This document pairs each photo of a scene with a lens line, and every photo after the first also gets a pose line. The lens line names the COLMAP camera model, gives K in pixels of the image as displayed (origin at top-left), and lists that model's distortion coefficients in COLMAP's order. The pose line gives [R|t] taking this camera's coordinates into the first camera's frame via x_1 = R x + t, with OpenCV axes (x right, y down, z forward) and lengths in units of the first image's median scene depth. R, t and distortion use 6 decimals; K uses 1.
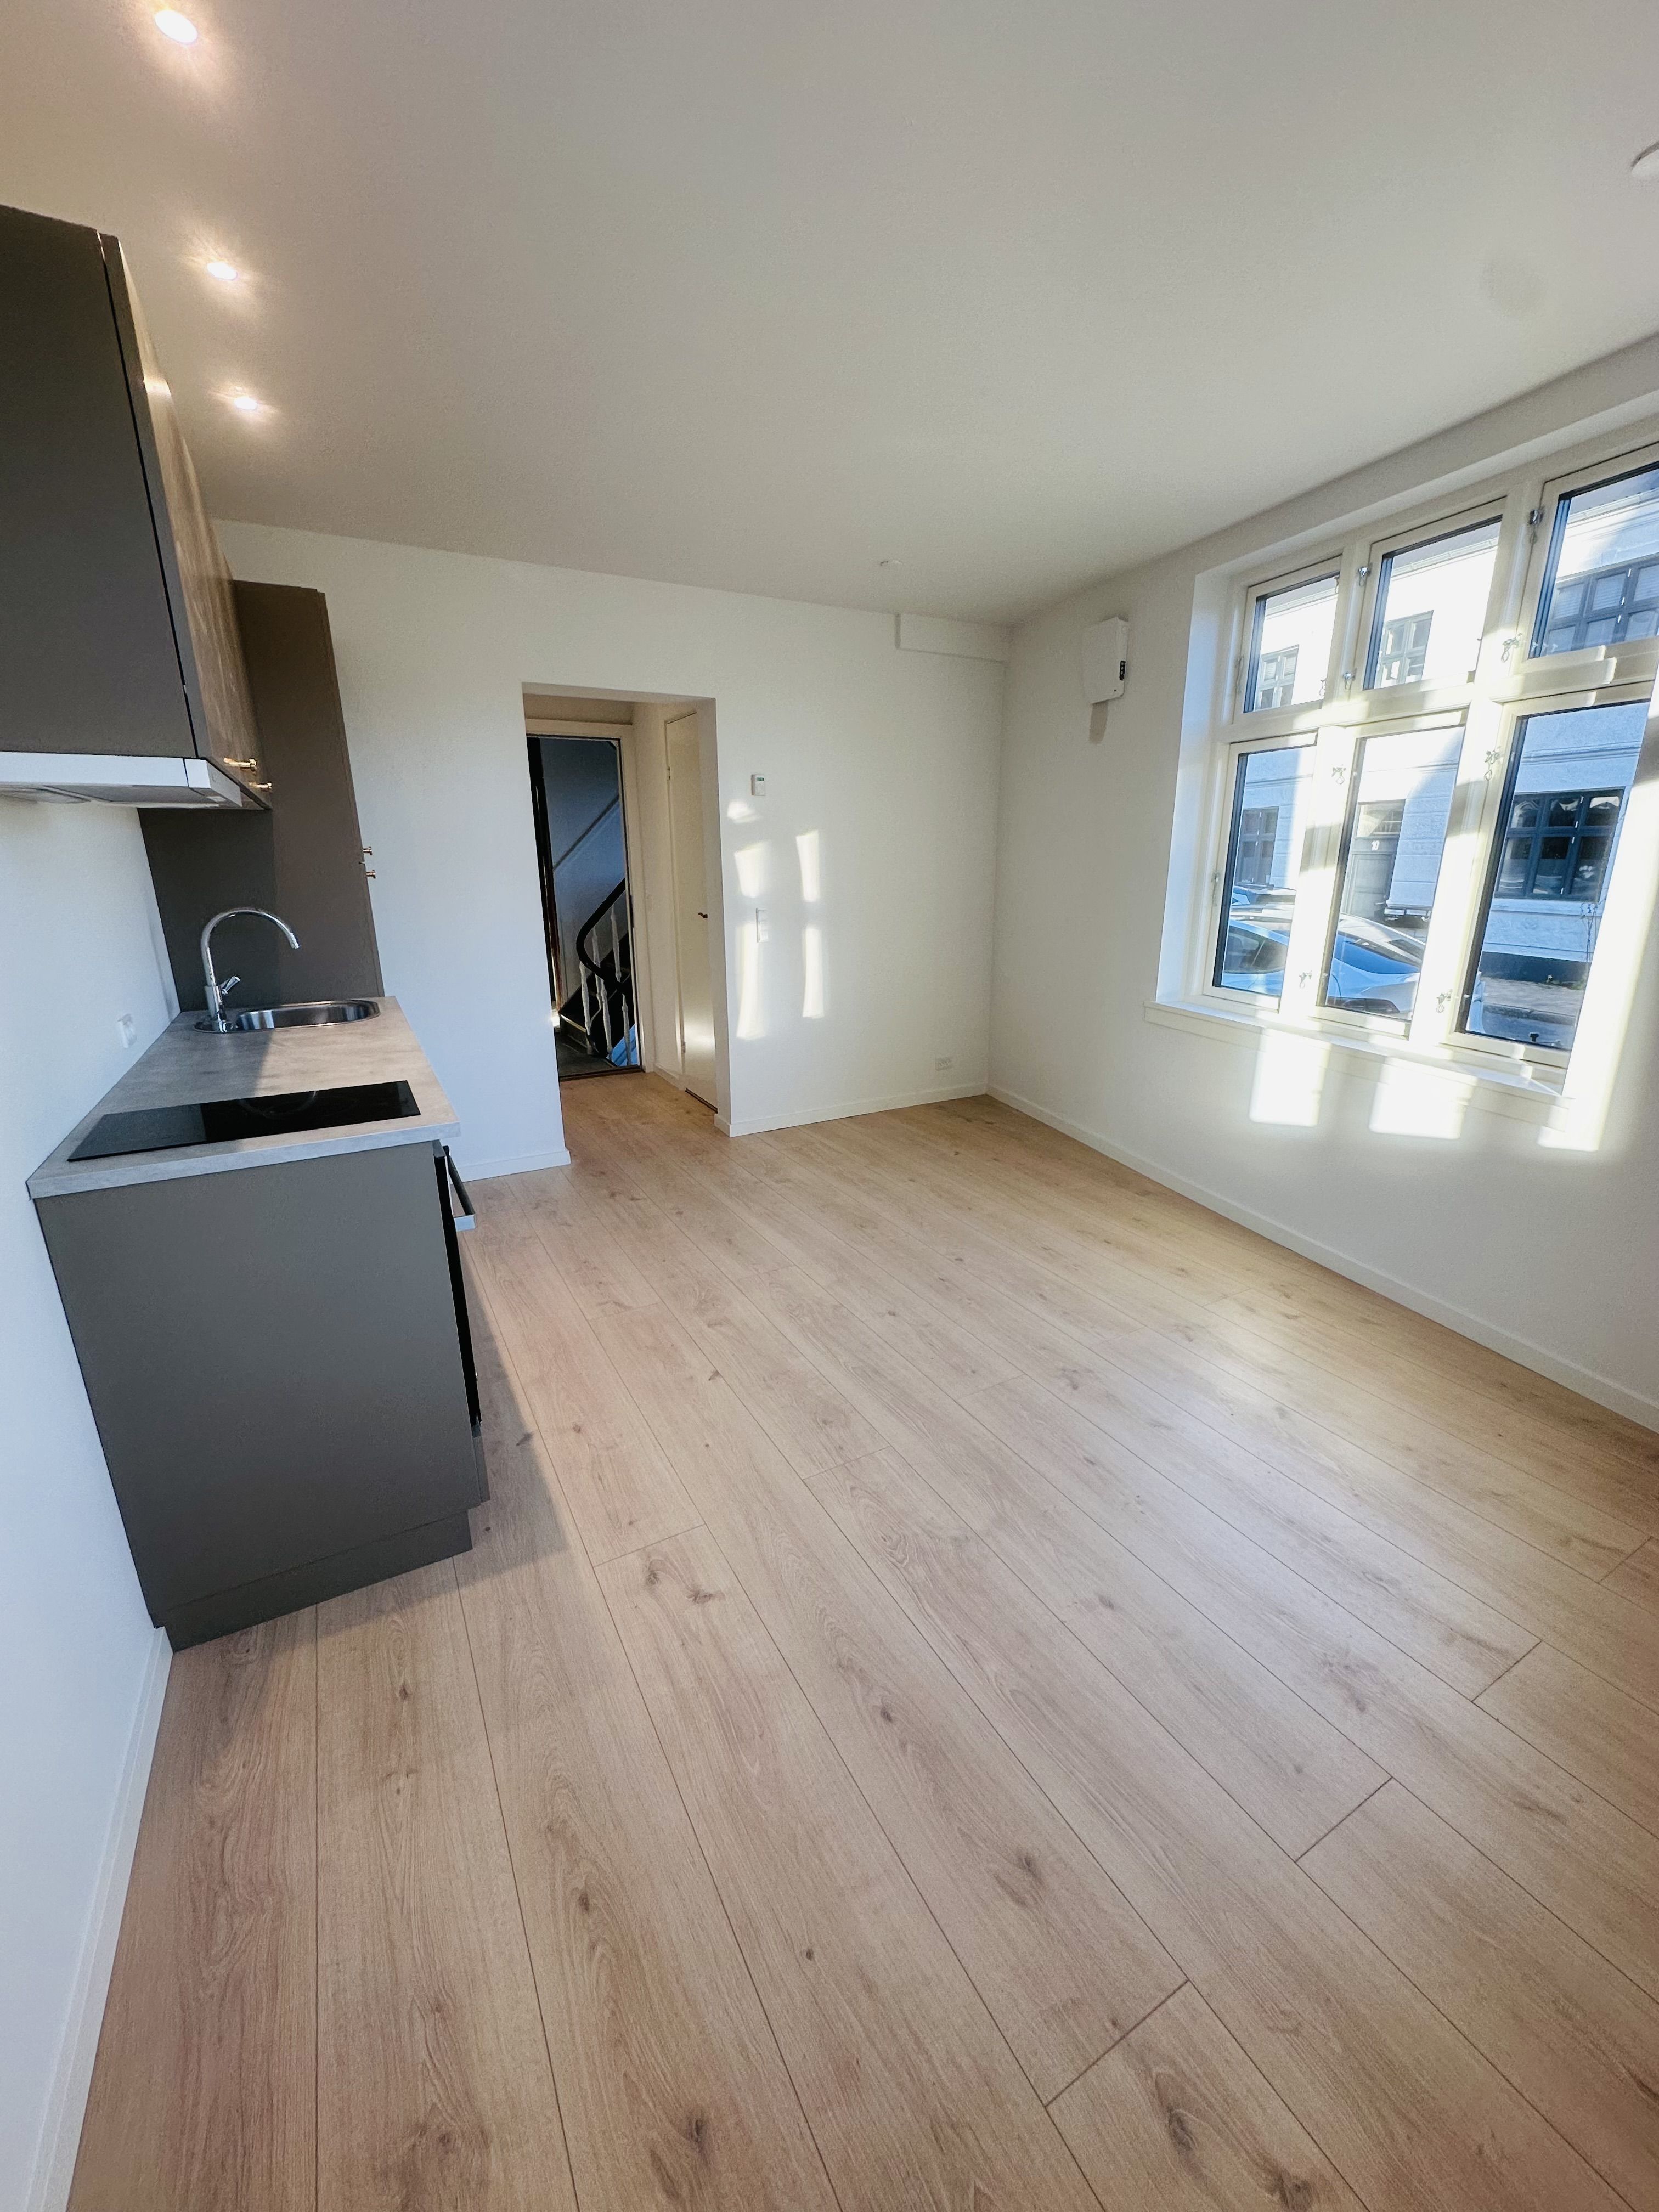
lens RADIAL K [[878.5, 0, 829.0], [0, 878.5, 1102.9], [0, 0, 1]] dist [-0.003966, -0.000883]
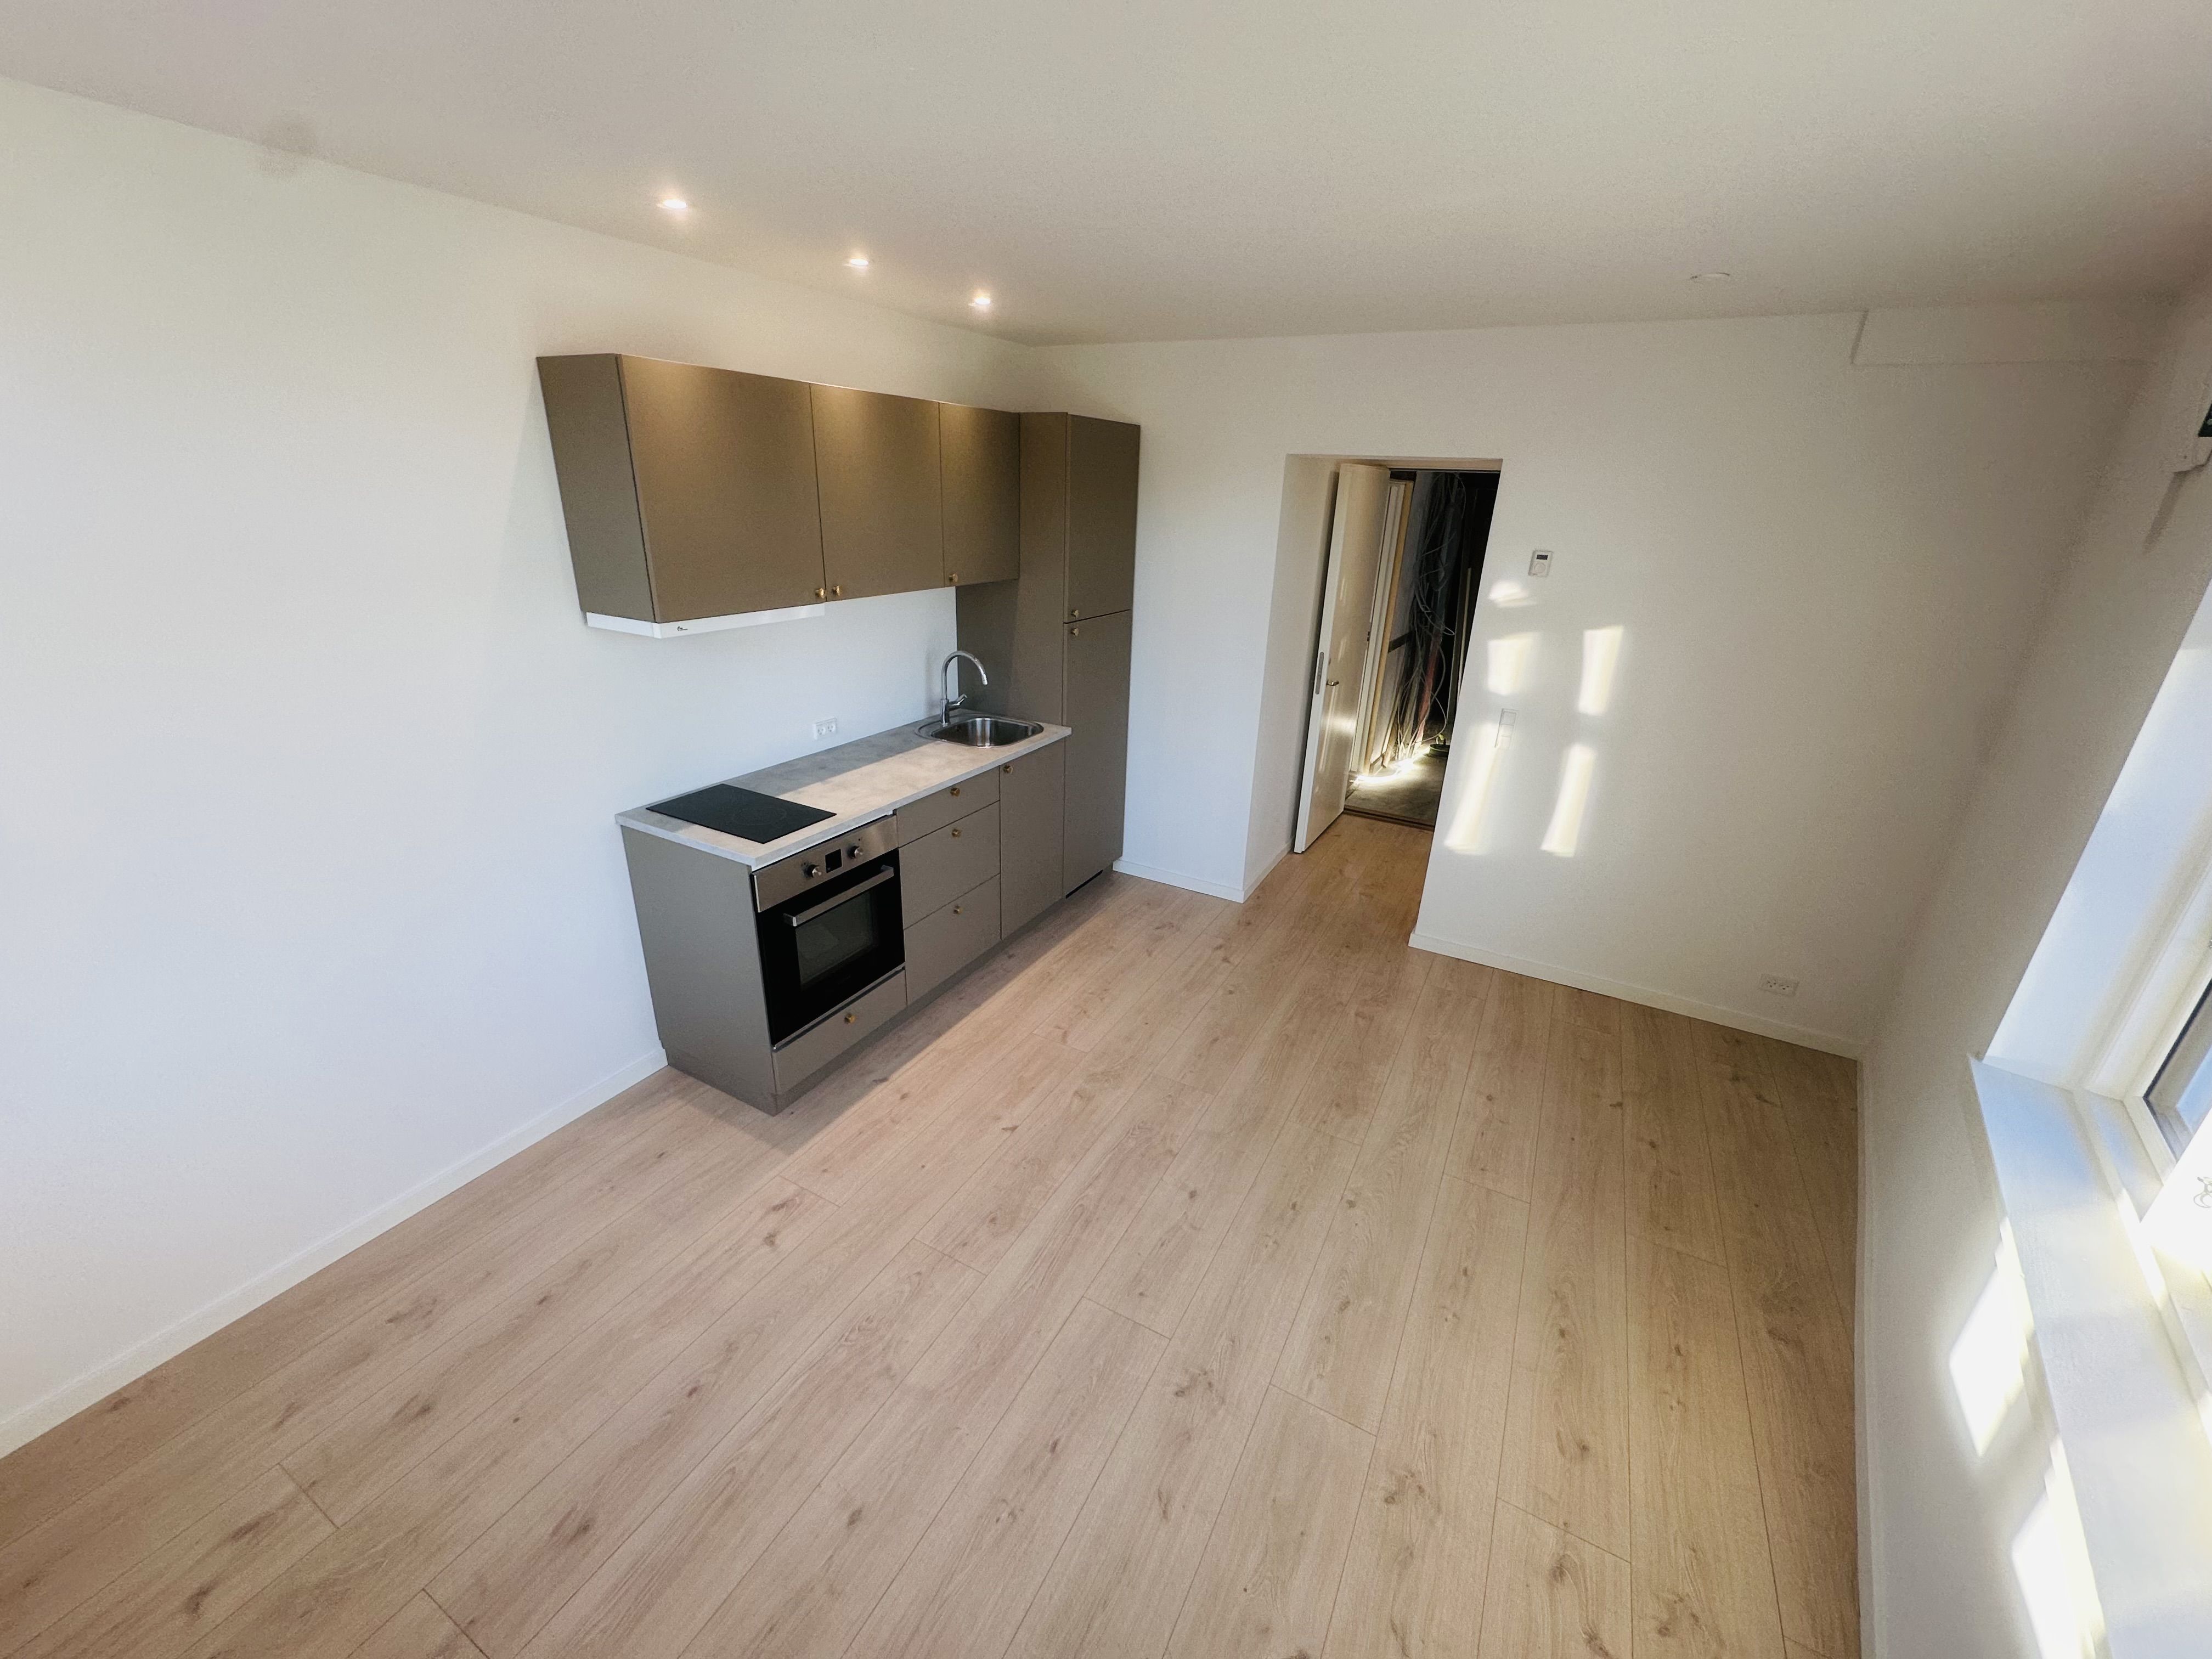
lens RADIAL K [[878.5, 0, 1105.0], [0, 878.5, 829.3], [0, 0, 1]] dist [-0.003966, -0.000883]
pose [[0.534119, 0.333551, -0.776827, 0.743452], [-0.269240, 0.938146, 0.217698, -0.362617], [0.801391, 0.092877, 0.590887, 0.411839]]
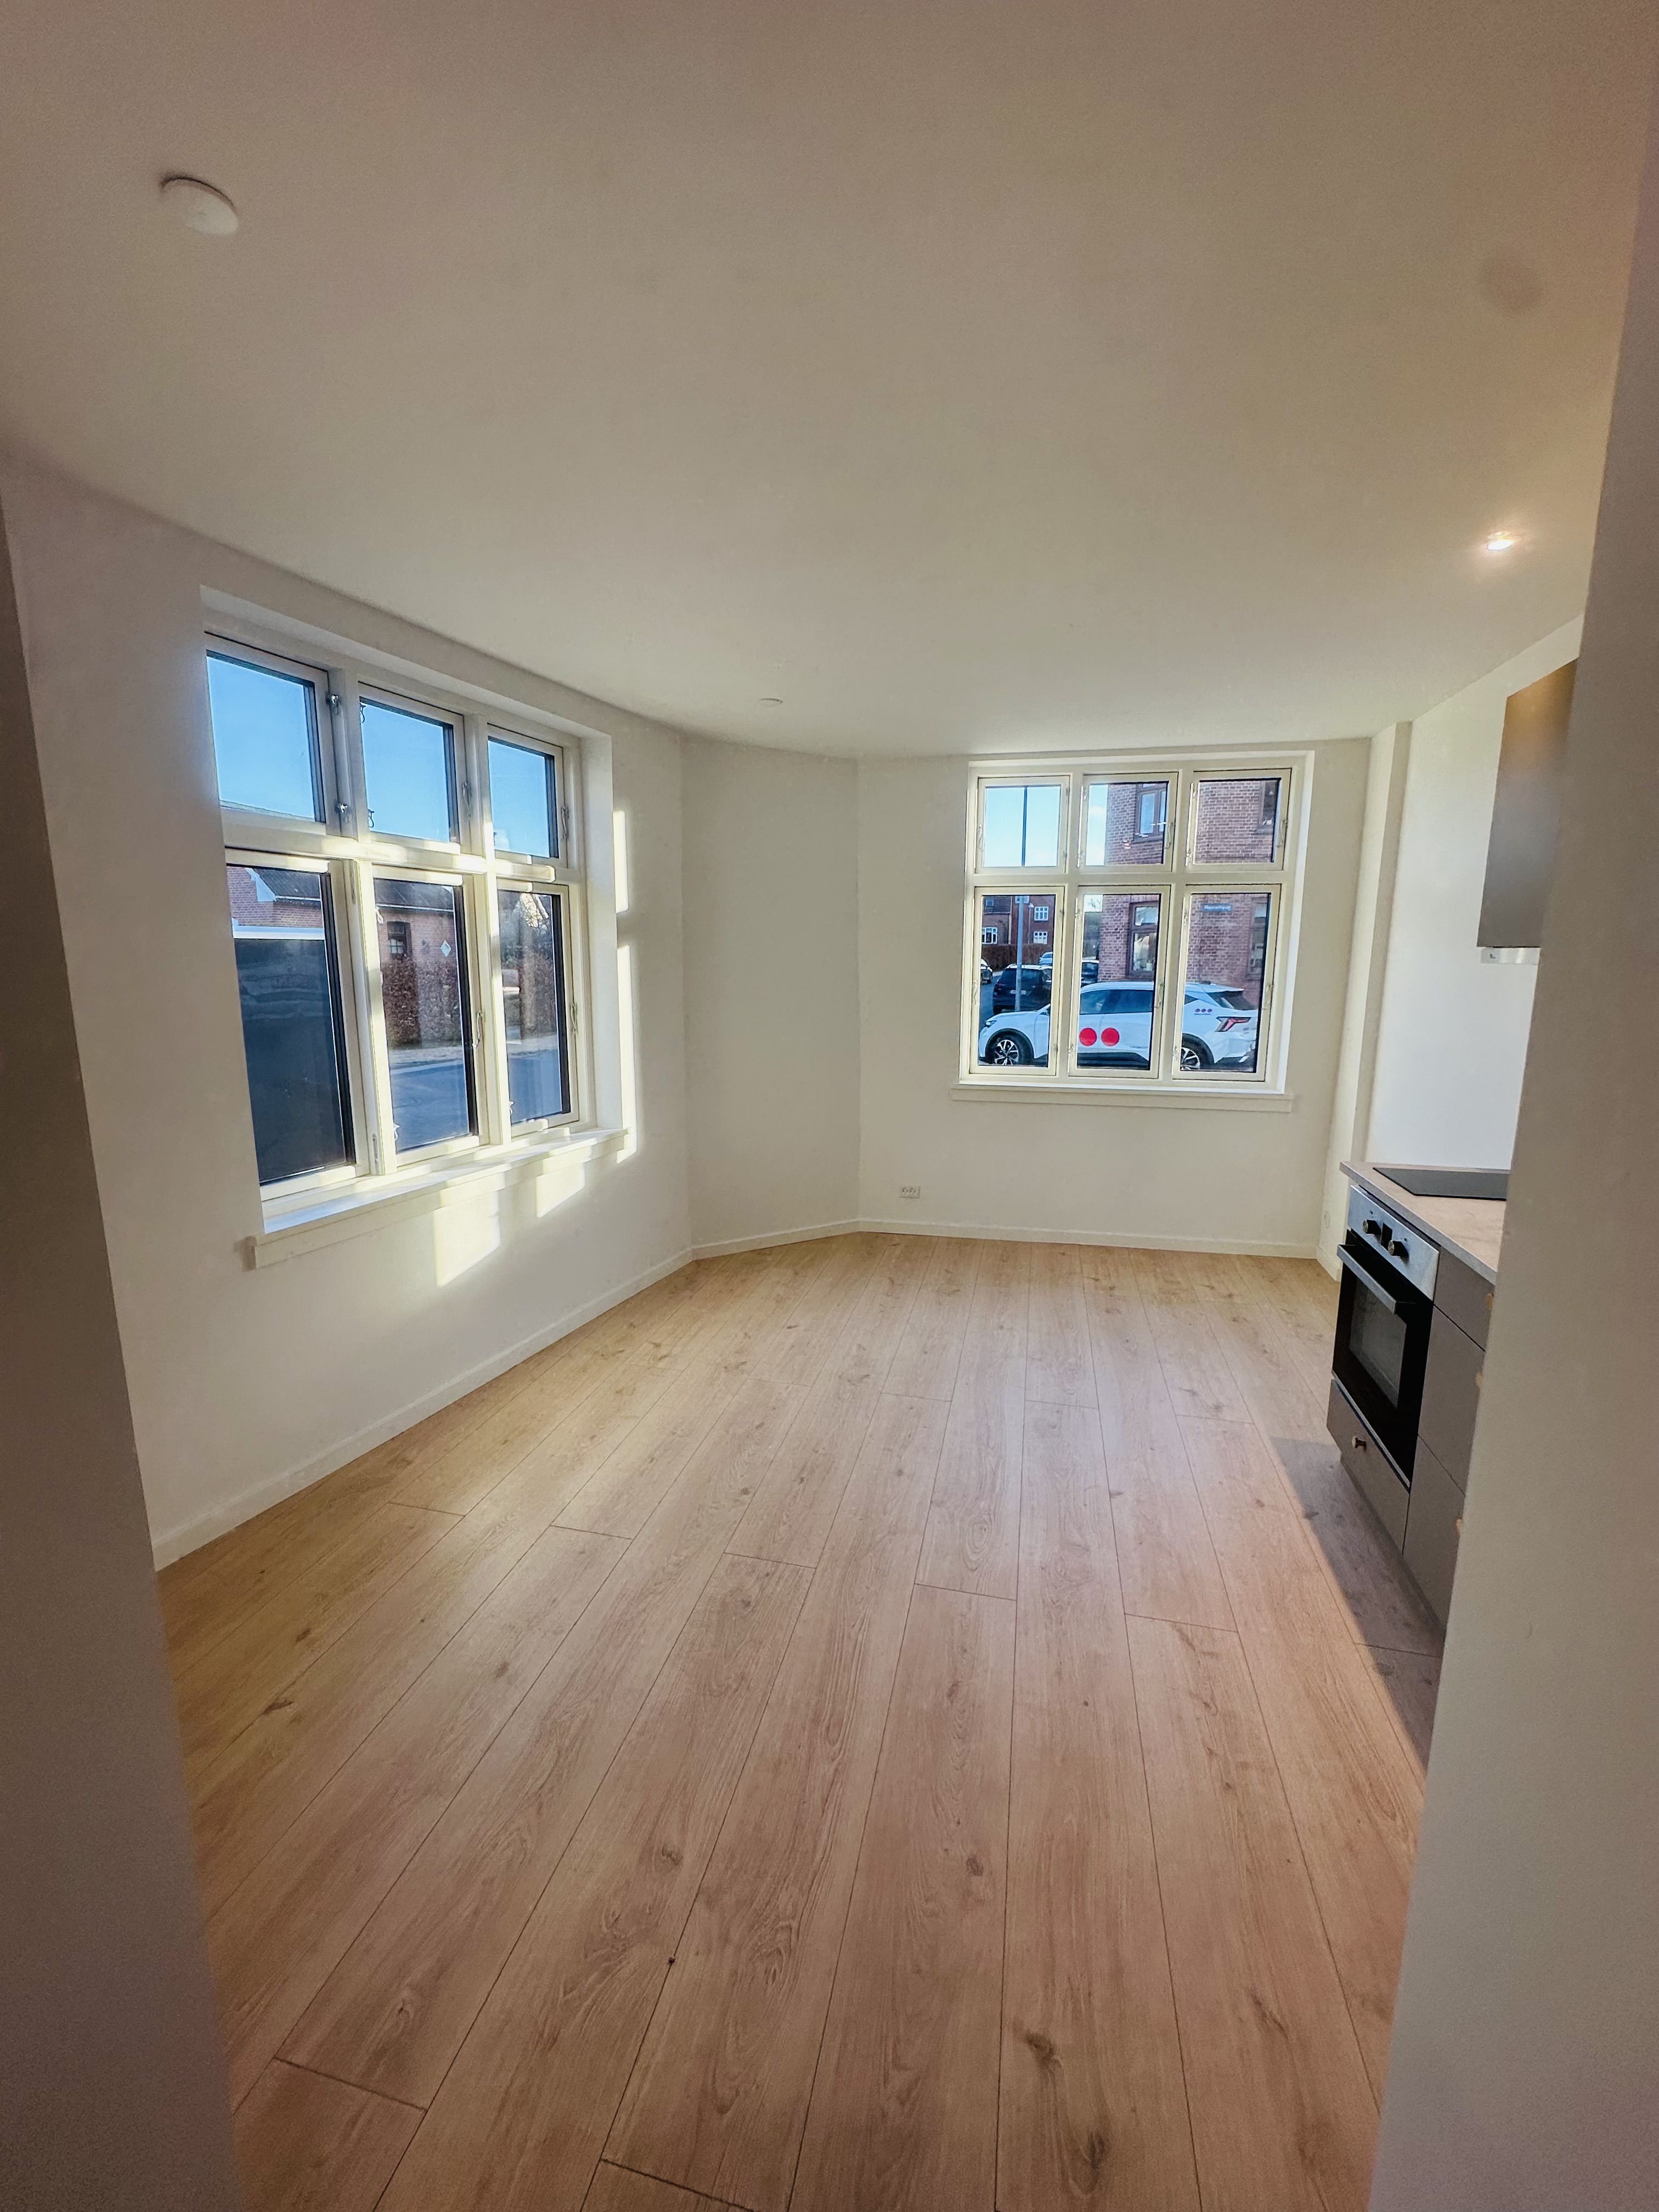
lens RADIAL K [[878.5, 0, 826.1], [0, 878.5, 1100.2], [0, 0, 1]] dist [-0.003966, -0.000883]
pose [[-0.731673, -0.105235, 0.673483, -0.561346], [0.190351, 0.917164, 0.350109, -0.571551], [-0.654539, 0.384363, -0.651033, 1.829279]]
